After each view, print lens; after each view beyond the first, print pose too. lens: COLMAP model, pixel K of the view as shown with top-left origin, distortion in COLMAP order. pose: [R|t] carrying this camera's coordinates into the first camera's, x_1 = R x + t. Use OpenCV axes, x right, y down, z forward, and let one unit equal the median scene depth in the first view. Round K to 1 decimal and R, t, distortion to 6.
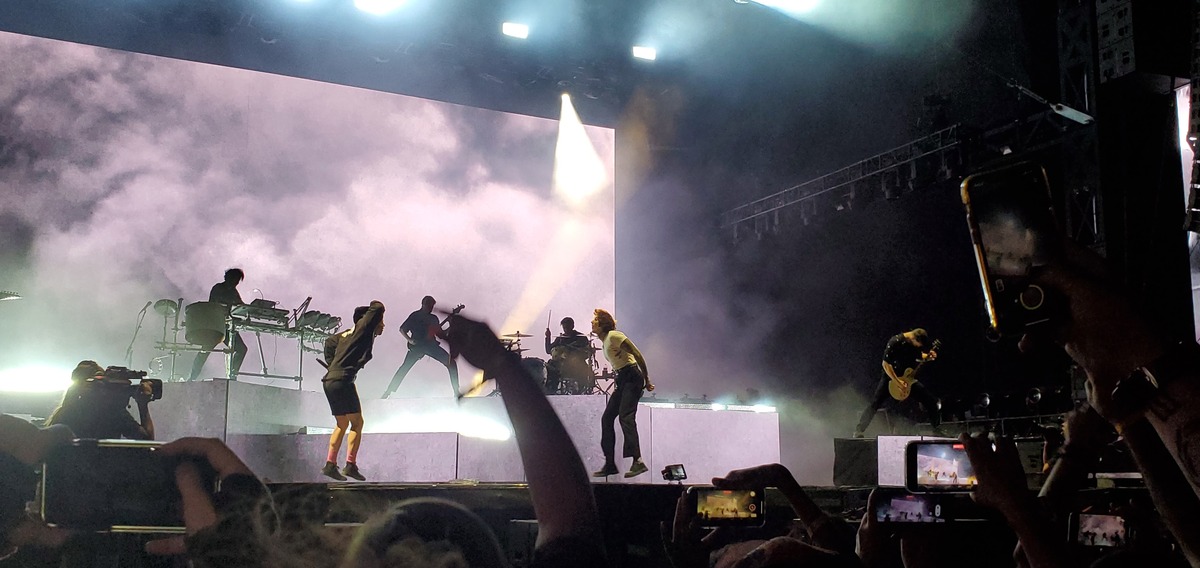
lens RADIAL K [[1067.6, 0, 600.0], [0, 1067.6, 284.0], [0, 0, 1]] dist [-0.001169, -0.316491]
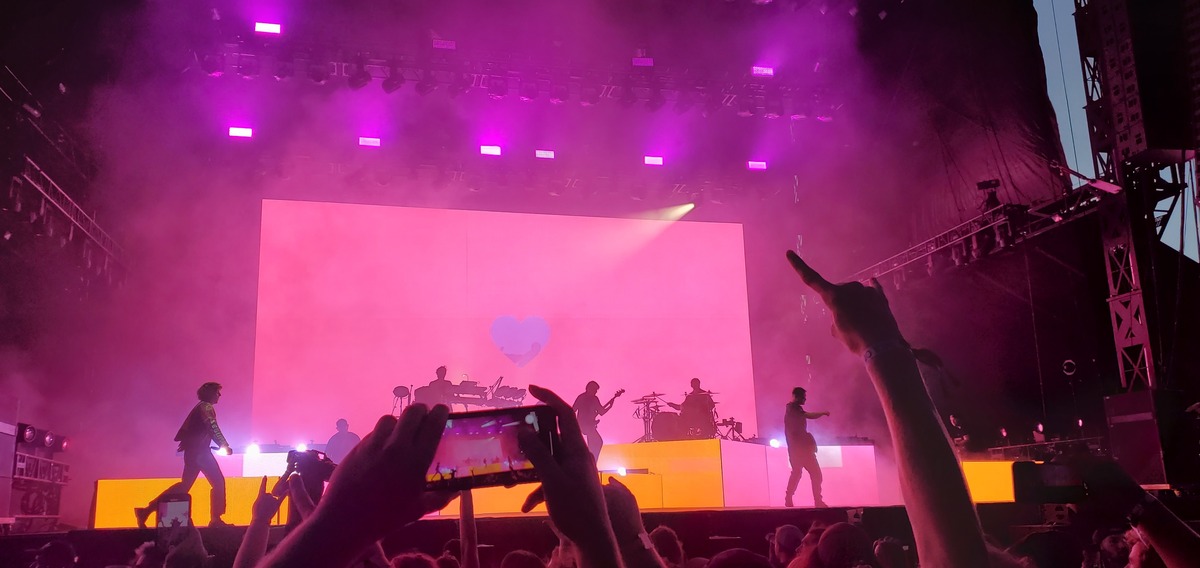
lens RADIAL K [[1067.6, 0, 600.0], [0, 1067.6, 284.0], [0, 0, 1]] dist [-0.001169, -0.316491]
pose [[0.972269, -0.067142, -0.224021, 0.159227], [0.062035, 0.997630, -0.029763, -0.053637], [0.225488, 0.015040, 0.974130, -0.303714]]
